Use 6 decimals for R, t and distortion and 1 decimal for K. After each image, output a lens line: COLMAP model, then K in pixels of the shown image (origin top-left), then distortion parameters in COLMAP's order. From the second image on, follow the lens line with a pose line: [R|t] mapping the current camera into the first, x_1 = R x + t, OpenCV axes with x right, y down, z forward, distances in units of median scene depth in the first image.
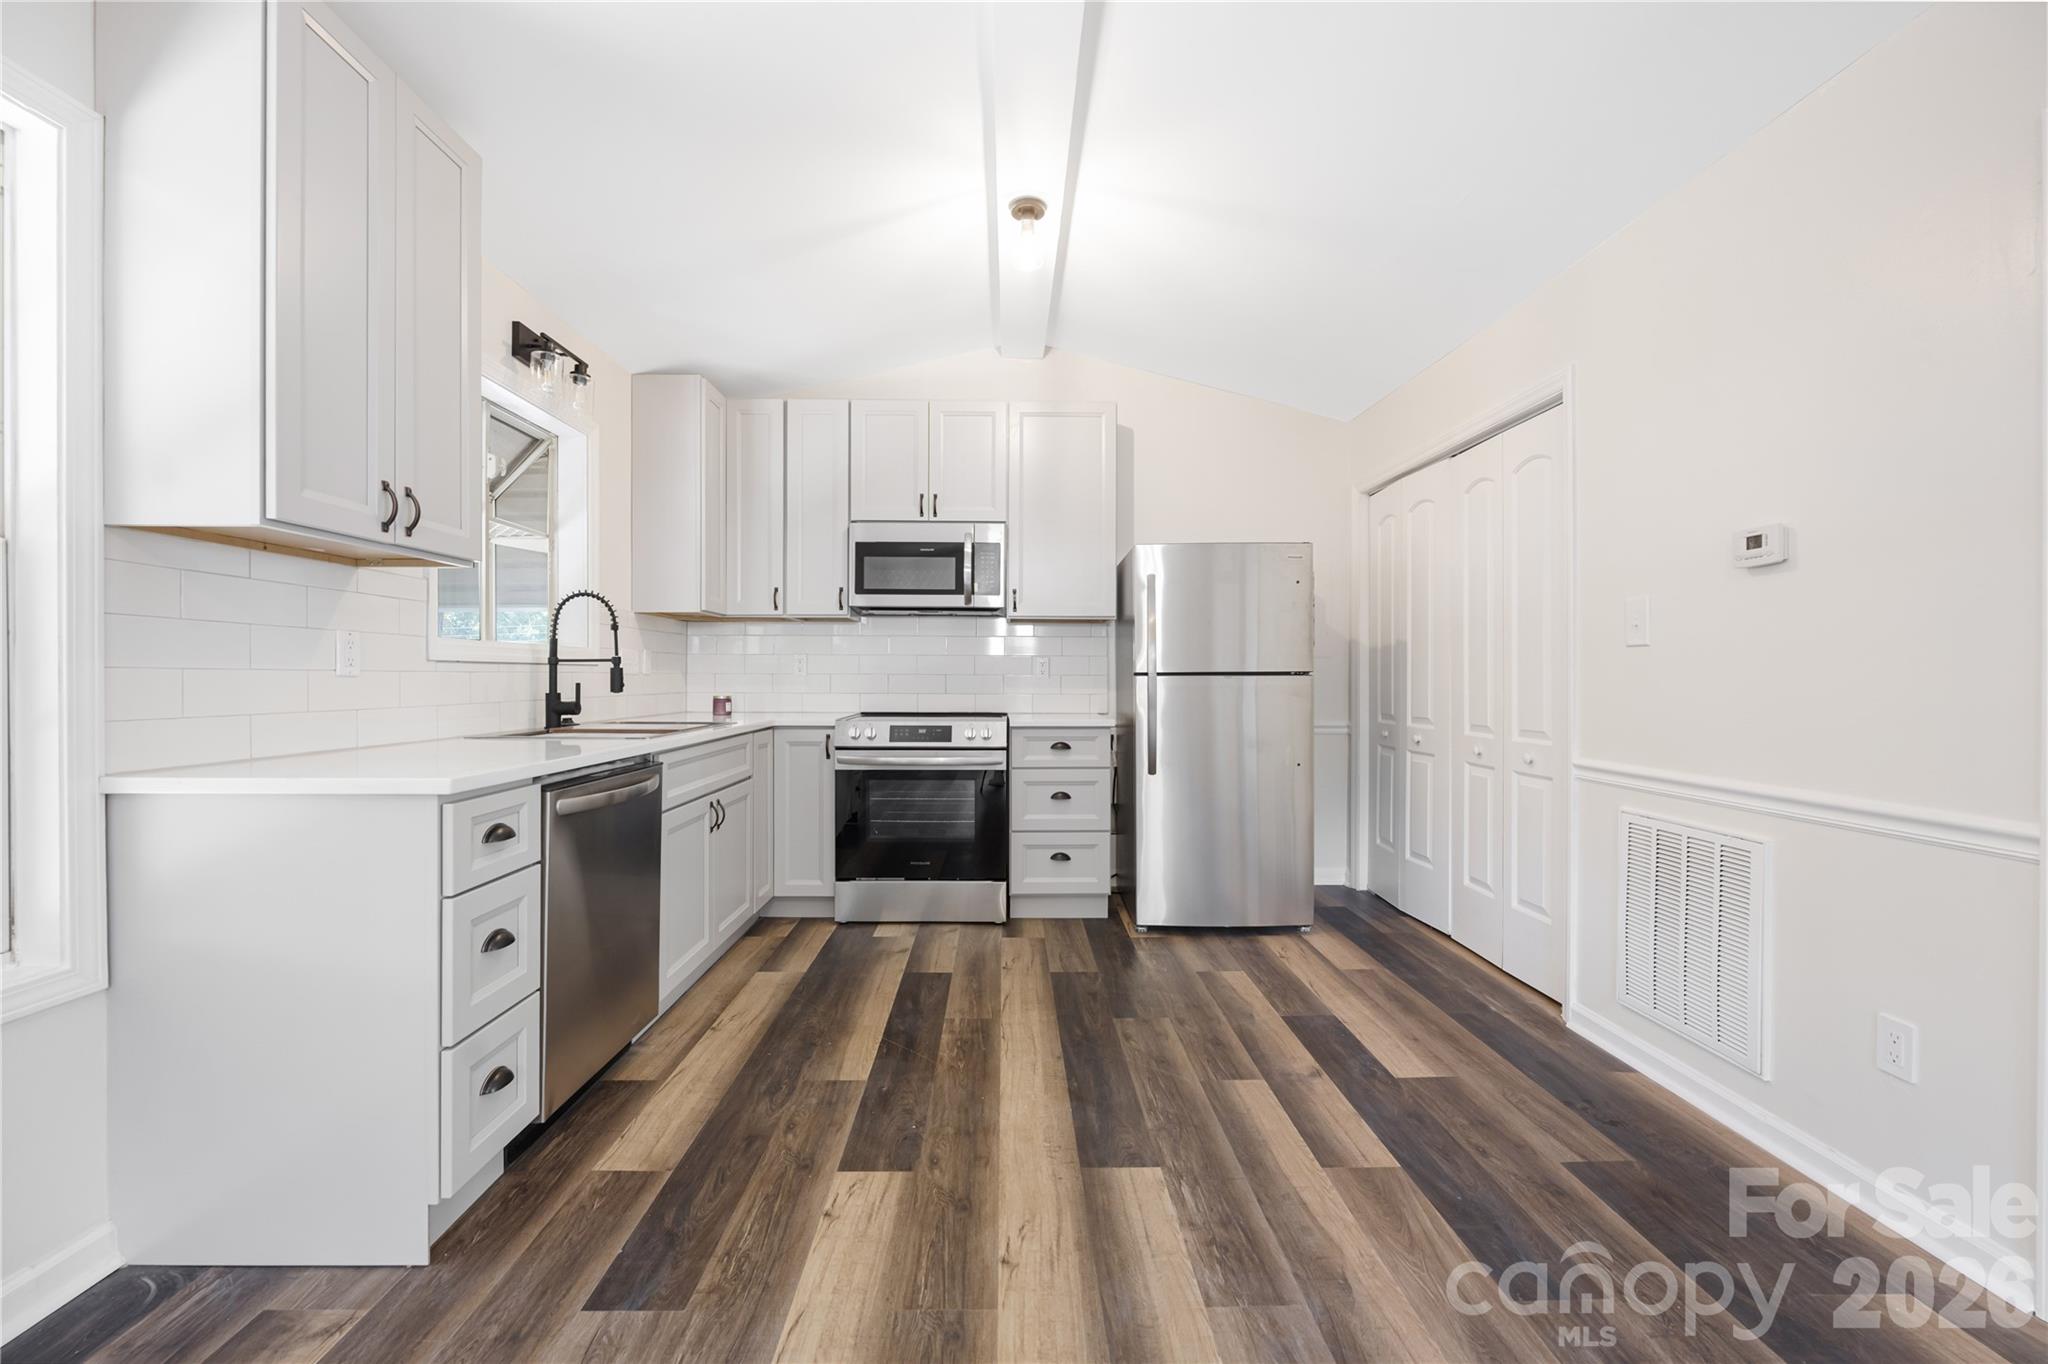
lens RADIAL K [[827.5, 0, 1024.2], [0, 827.5, 680.7], [0, 0, 1]] dist [-0.004085, 0.000096]
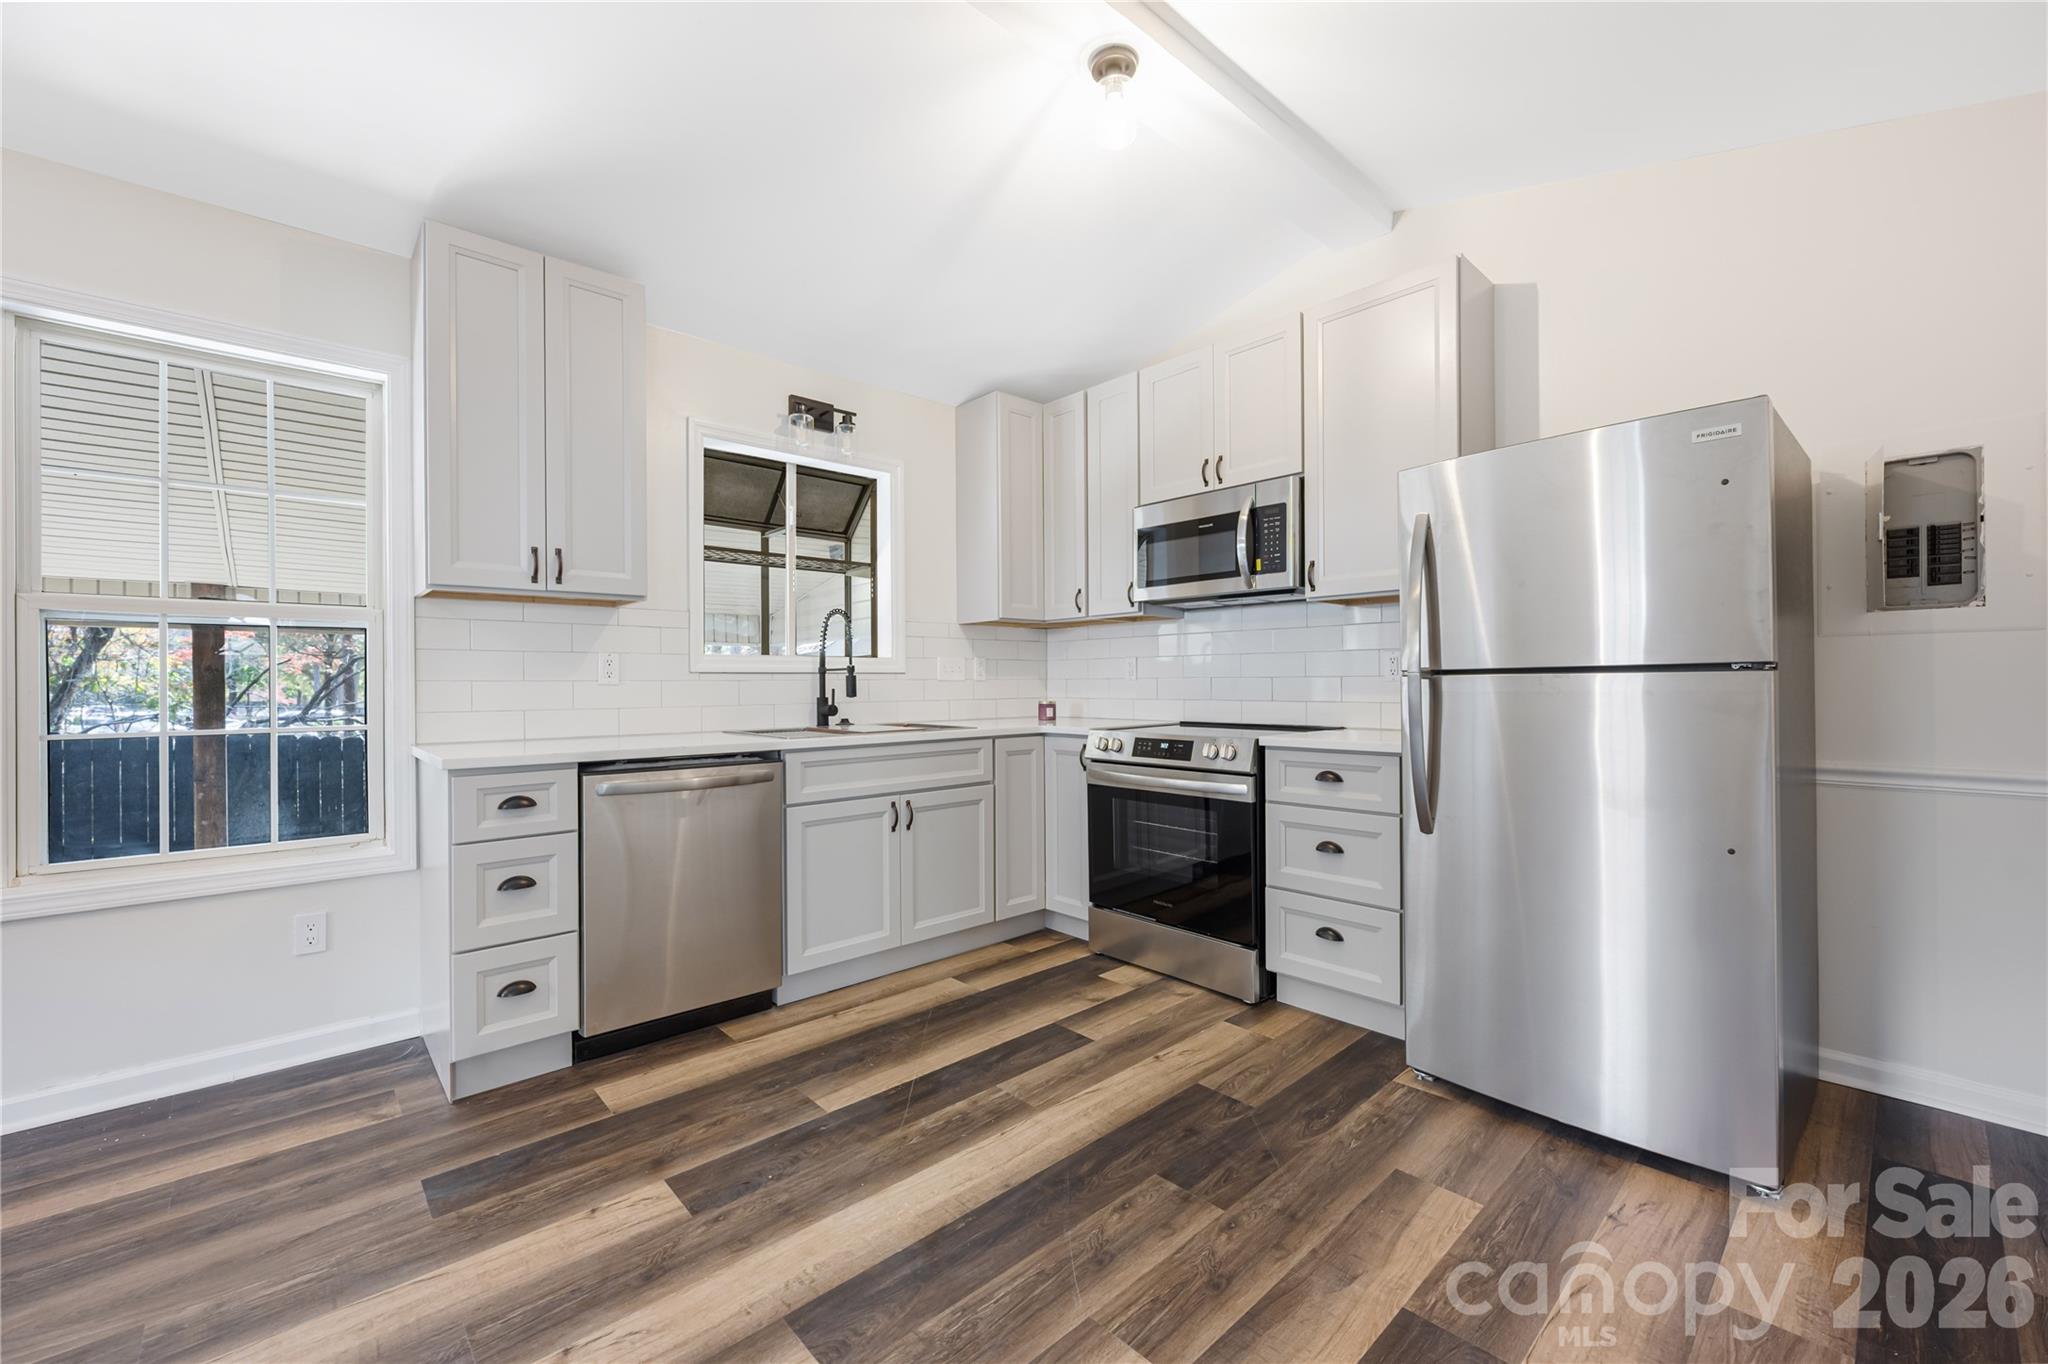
lens RADIAL K [[827.5, 0, 1015.9], [0, 827.5, 689.0], [0, 0, 1]] dist [-0.004085, 0.000096]
pose [[0.653329, -0.002150, -0.757071, 0.490593], [0.004746, 0.999988, 0.001255, 0.002556], [0.757059, -0.004413, 0.653331, 0.411305]]
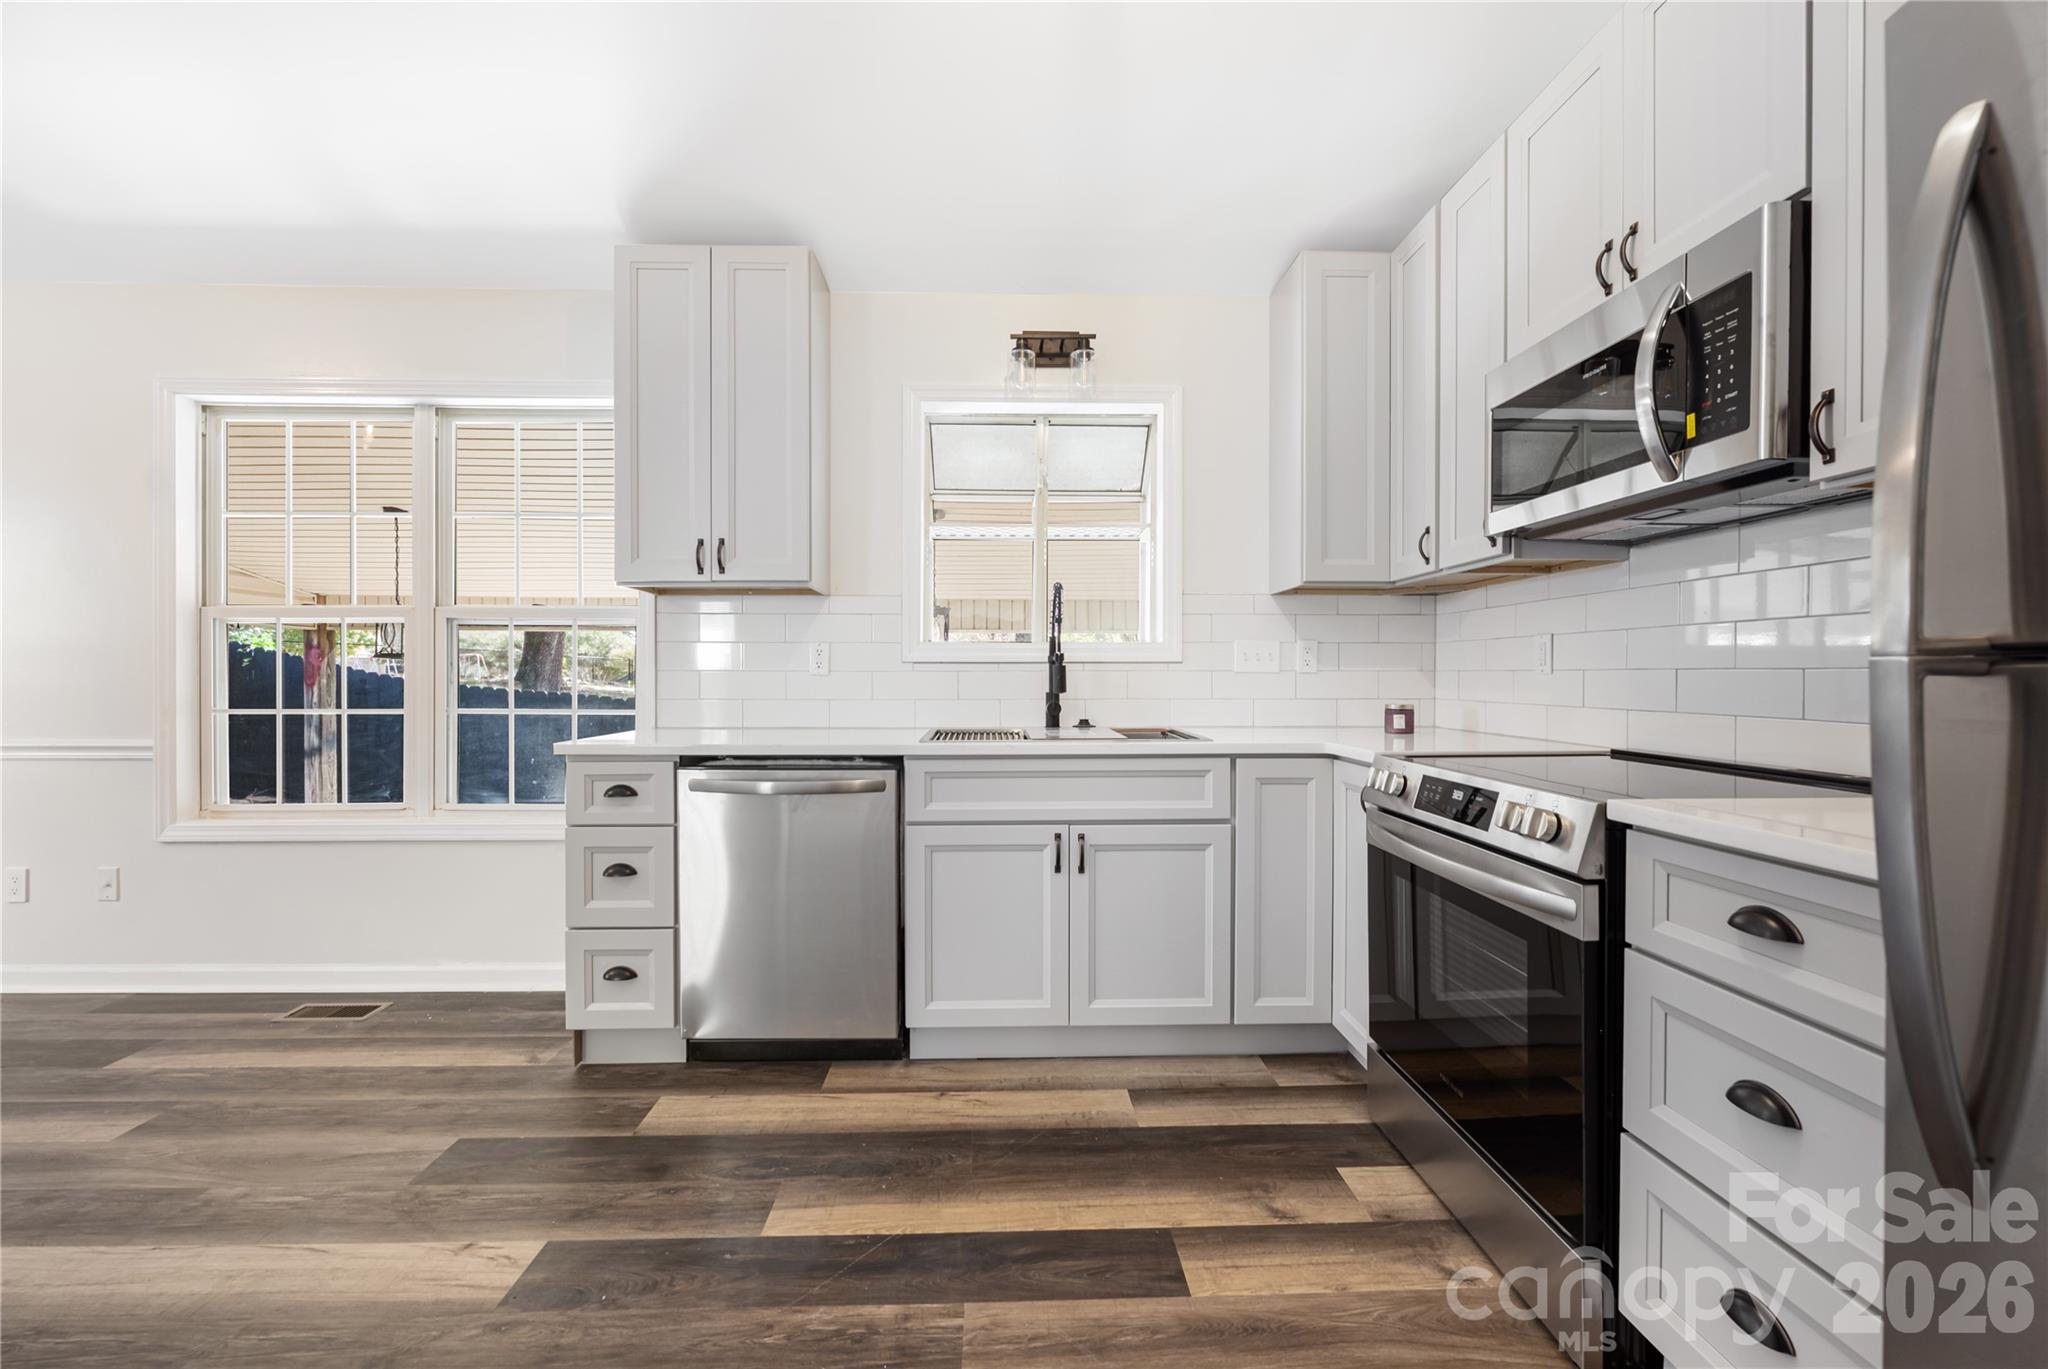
lens RADIAL K [[827.5, 0, 1011.6], [0, 827.5, 684.7], [0, 0, 1]] dist [-0.004085, 0.000096]
pose [[-0.000873, 0.009359, -0.999956, 0.389912], [-0.005340, 0.999942, 0.009364, -0.002752], [0.999985, 0.005348, -0.000823, 0.907383]]
